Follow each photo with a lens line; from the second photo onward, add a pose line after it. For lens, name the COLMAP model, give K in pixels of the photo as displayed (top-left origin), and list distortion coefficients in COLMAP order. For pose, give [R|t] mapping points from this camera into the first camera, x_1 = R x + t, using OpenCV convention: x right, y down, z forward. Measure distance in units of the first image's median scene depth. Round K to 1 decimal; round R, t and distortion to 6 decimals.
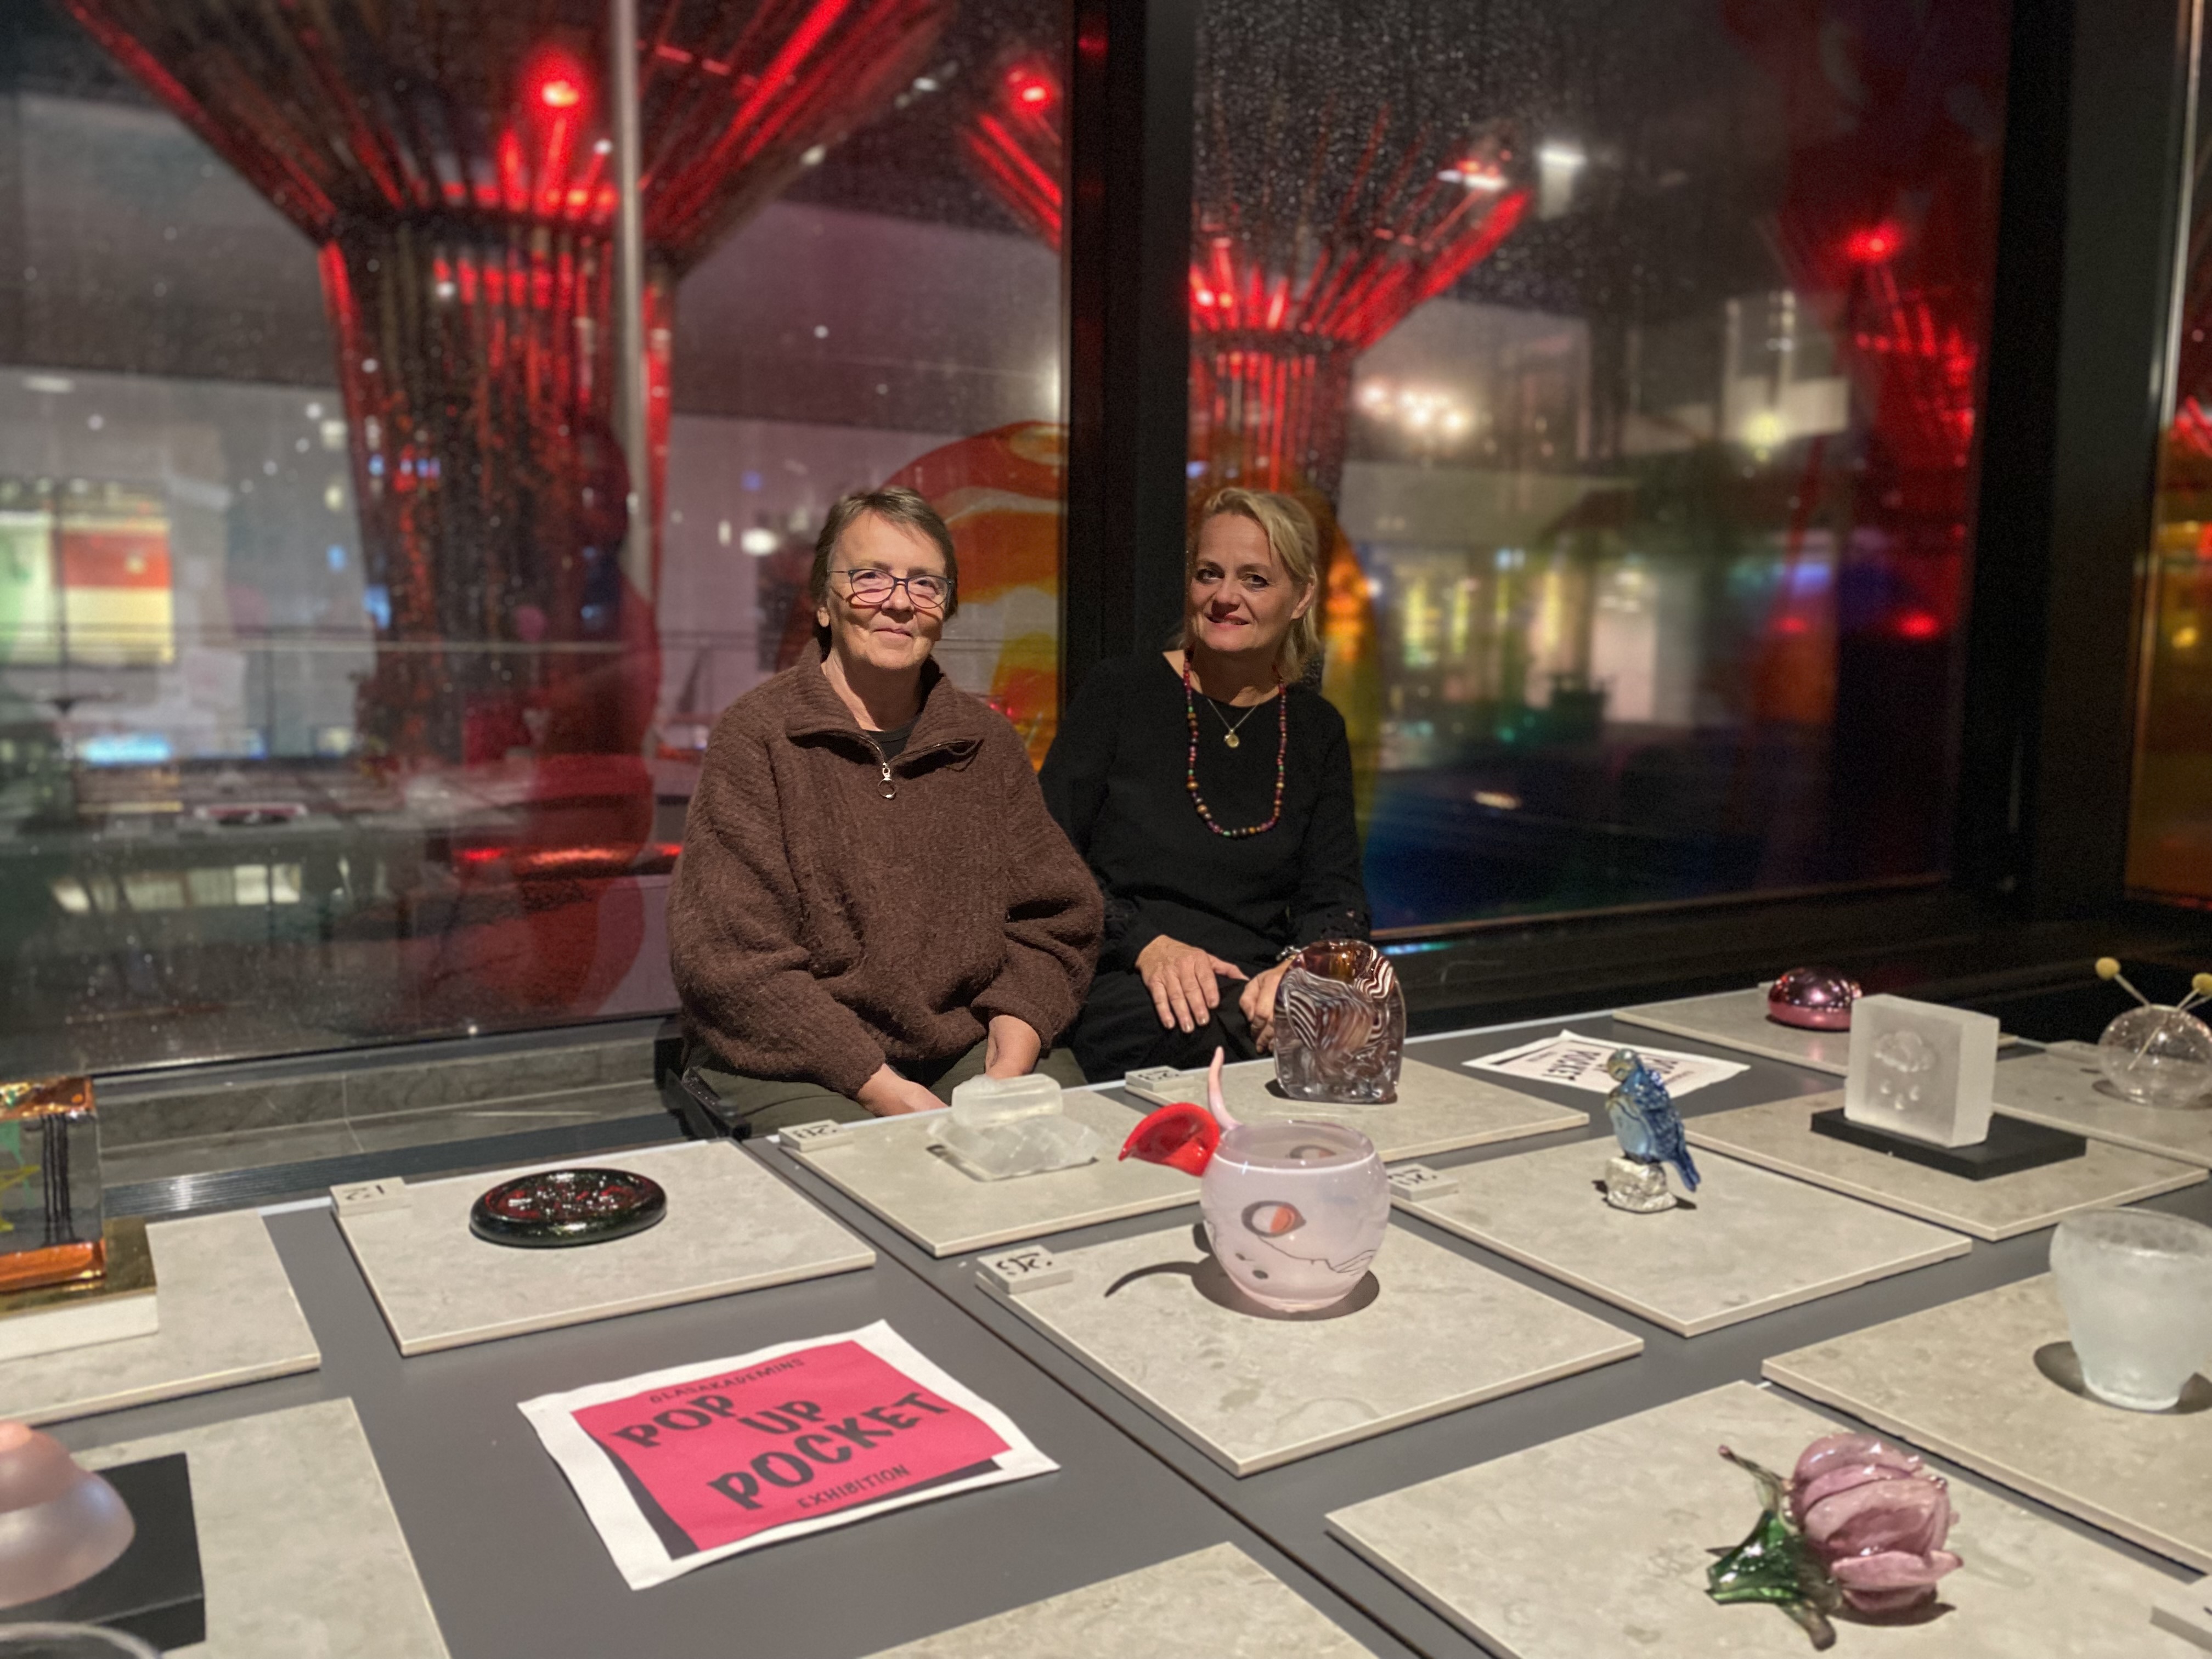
lens RADIAL K [[1733.5, 0, 1114.7], [0, 1733.5, 834.8], [0, 0, 1]] dist [-0.017497, 0.001911]
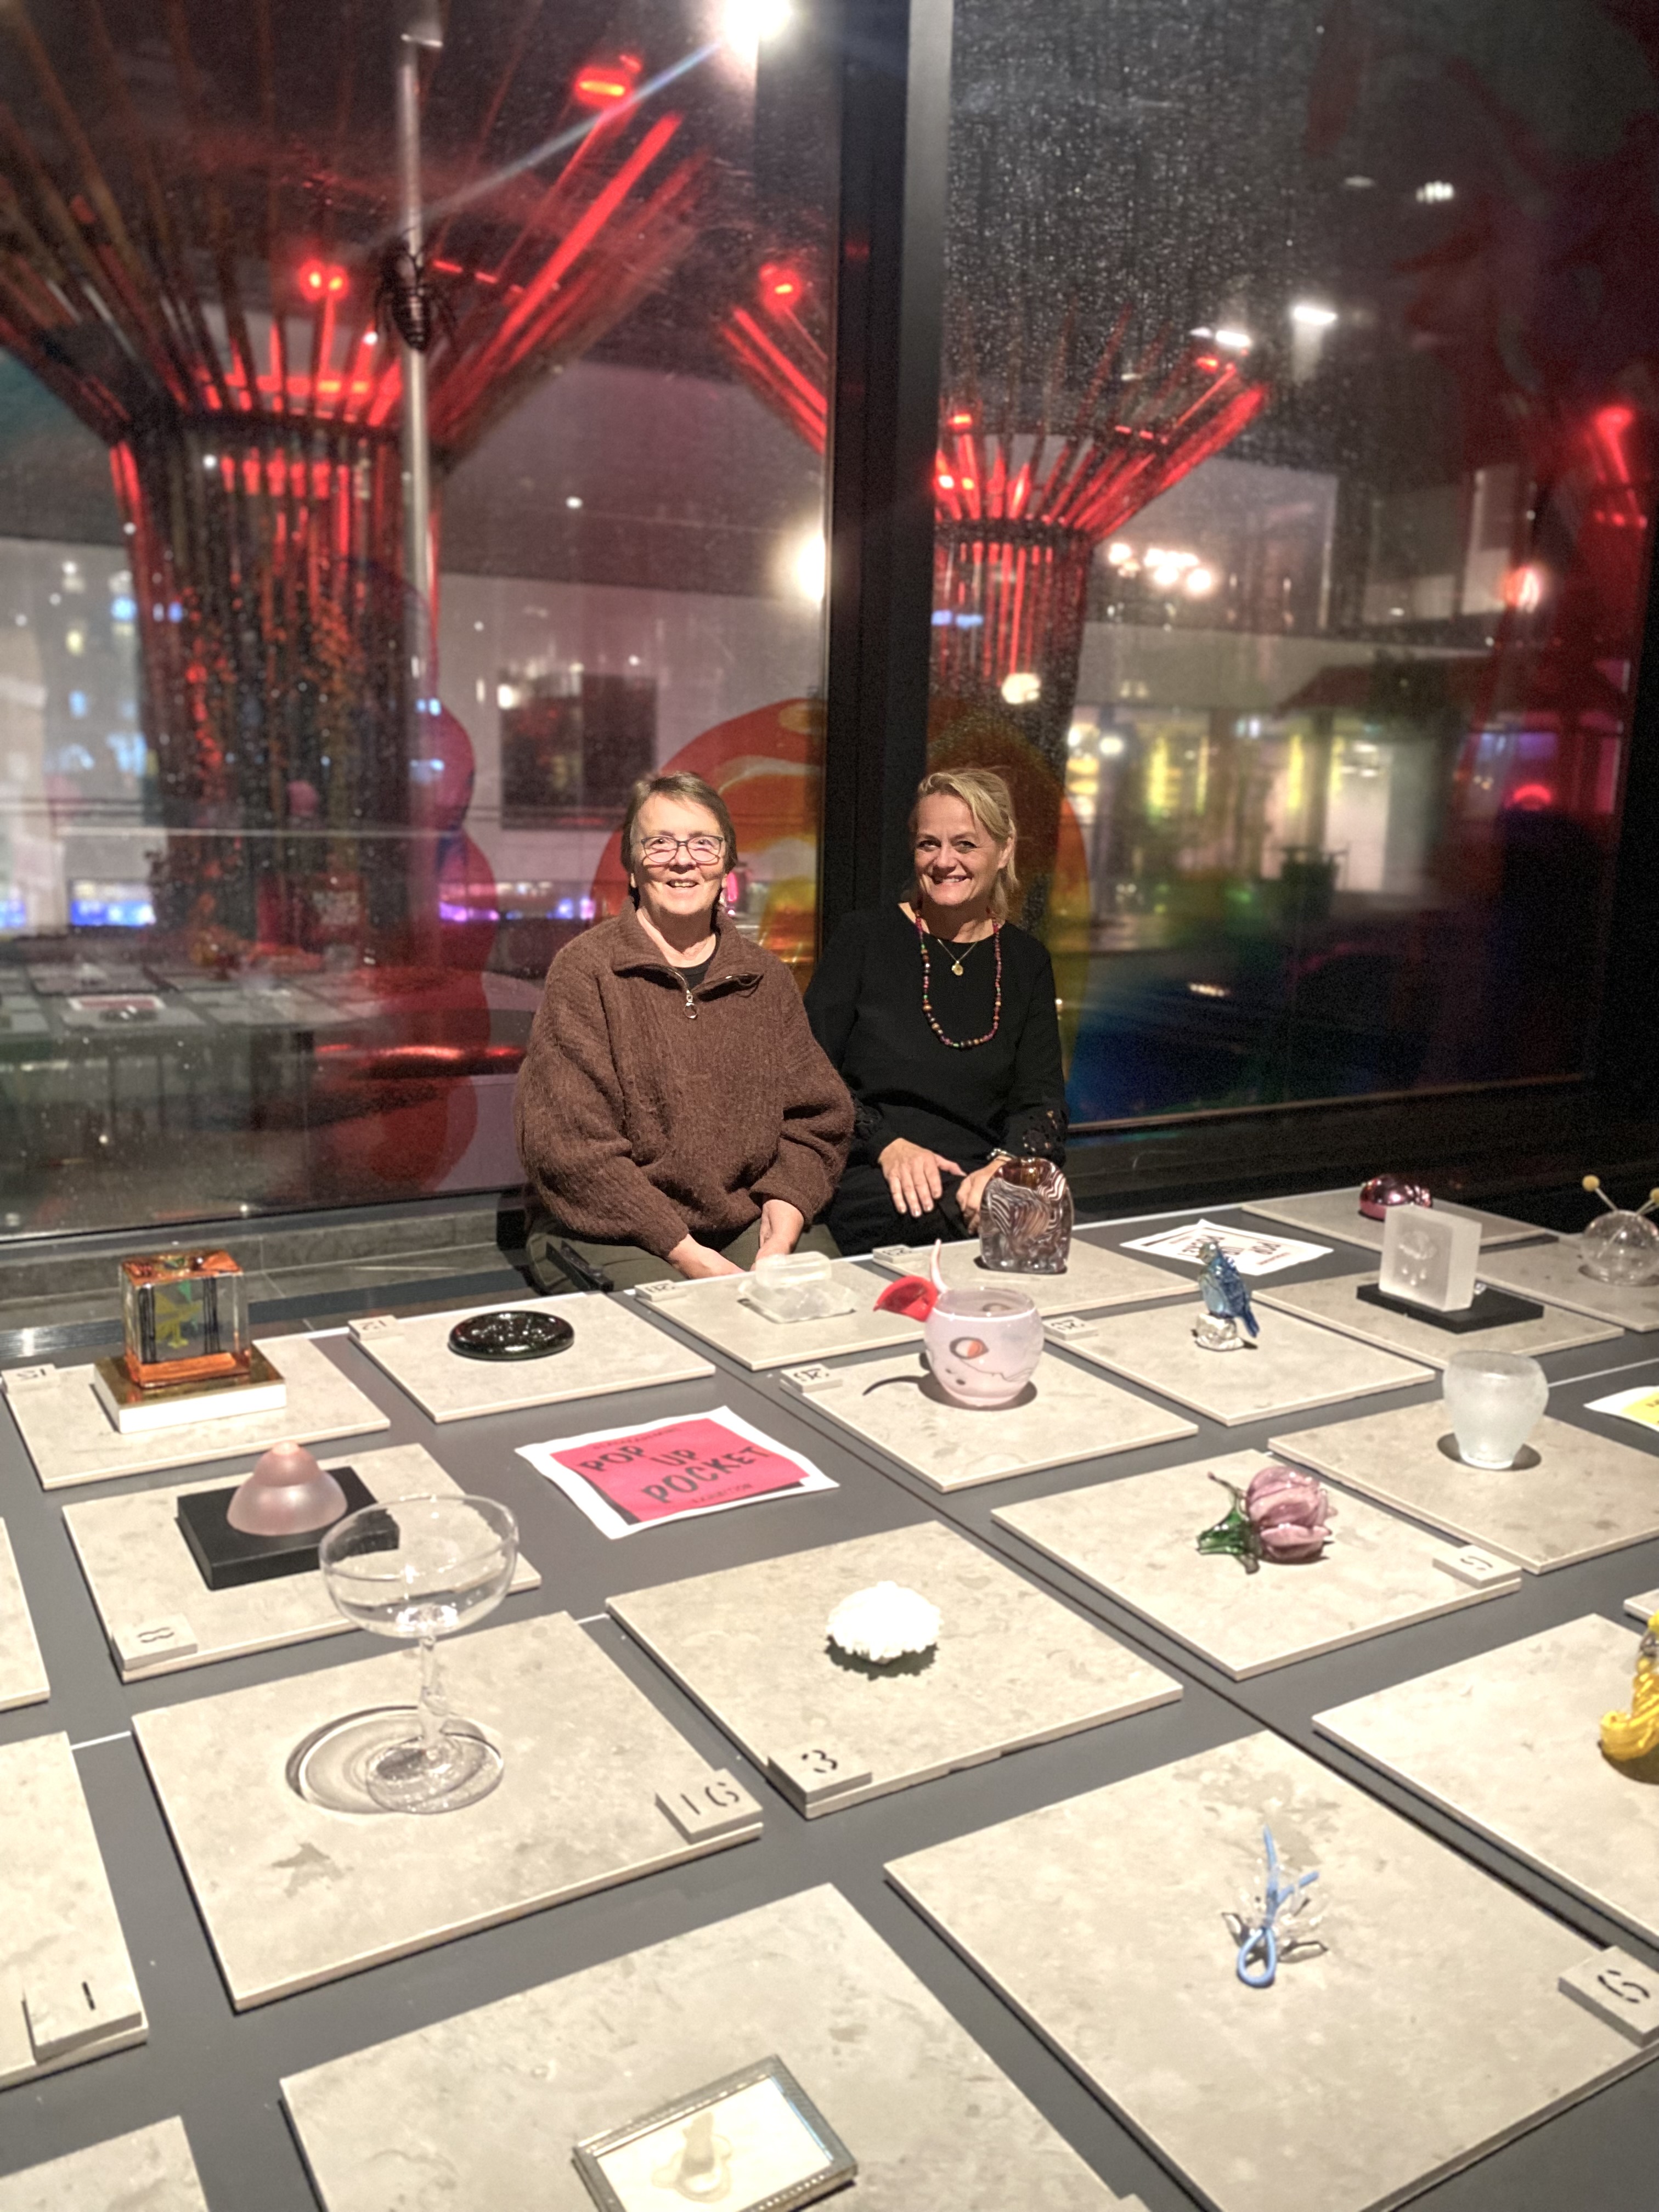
lens RADIAL K [[1733.5, 0, 823.0], [0, 1733.5, 1100.1], [0, 0, 1]] dist [-0.017497, 0.001911]
pose [[0.999790, 0.012855, -0.015932, -0.013178], [-0.011806, 0.997863, 0.064271, -0.067147], [0.016724, -0.064069, 0.997805, -0.362163]]
